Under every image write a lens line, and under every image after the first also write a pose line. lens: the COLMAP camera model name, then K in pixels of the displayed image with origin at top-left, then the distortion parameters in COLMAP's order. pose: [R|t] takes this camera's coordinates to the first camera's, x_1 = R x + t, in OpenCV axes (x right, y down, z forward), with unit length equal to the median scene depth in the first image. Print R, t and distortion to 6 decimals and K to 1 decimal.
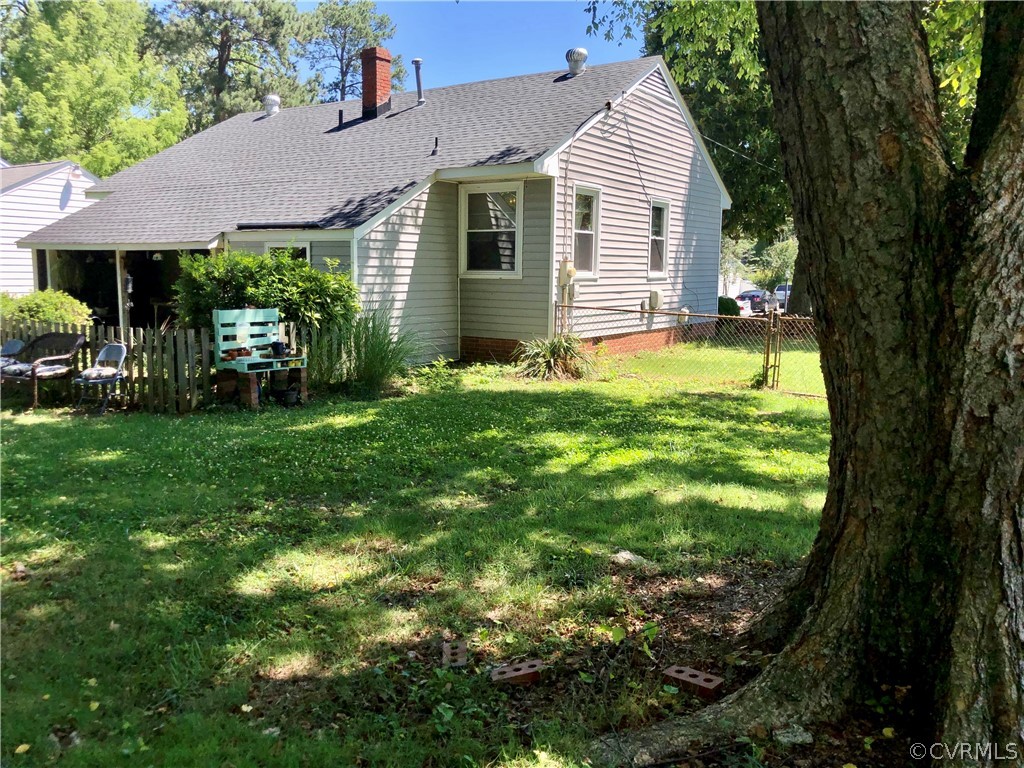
lens RADIAL K [[846.6, 0, 513.8], [0, 846.6, 388.5], [0, 0, 1]] dist [0.066557, -0.089624]
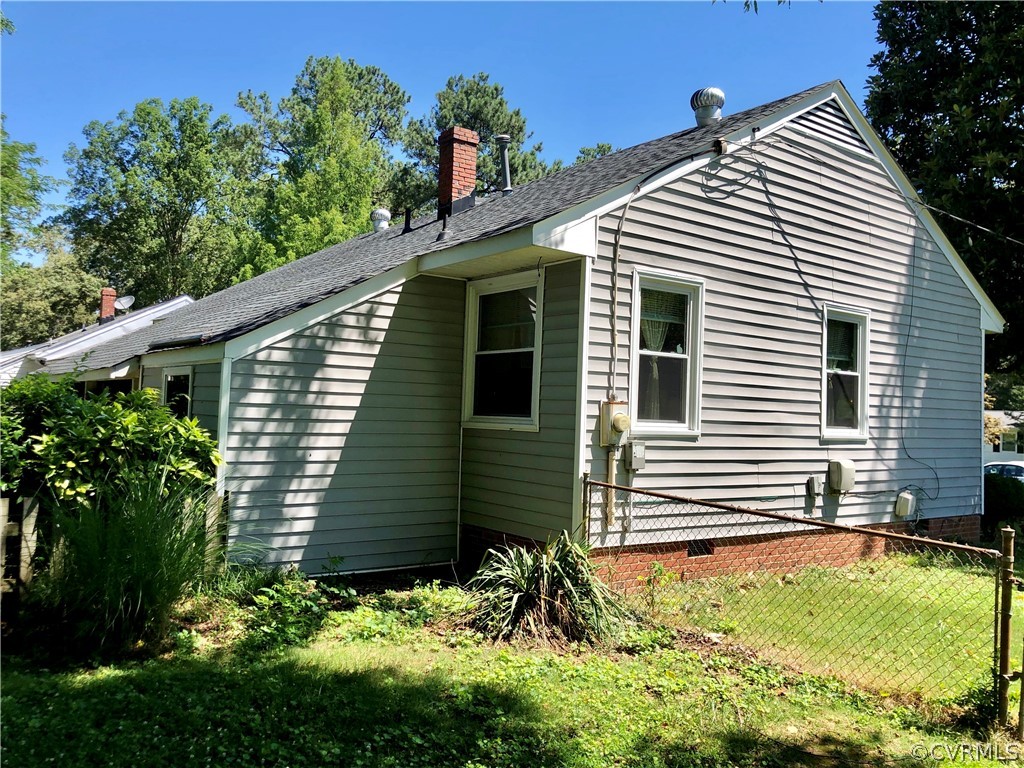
lens RADIAL K [[846.6, 0, 506.8], [0, 846.6, 381.2], [0, 0, 1]] dist [0.066557, -0.089624]
pose [[0.941198, 0.009616, -0.337718, 0.172076], [-0.072017, 0.982332, -0.172735, -0.059156], [0.330090, 0.186899, 0.925262, 0.429184]]
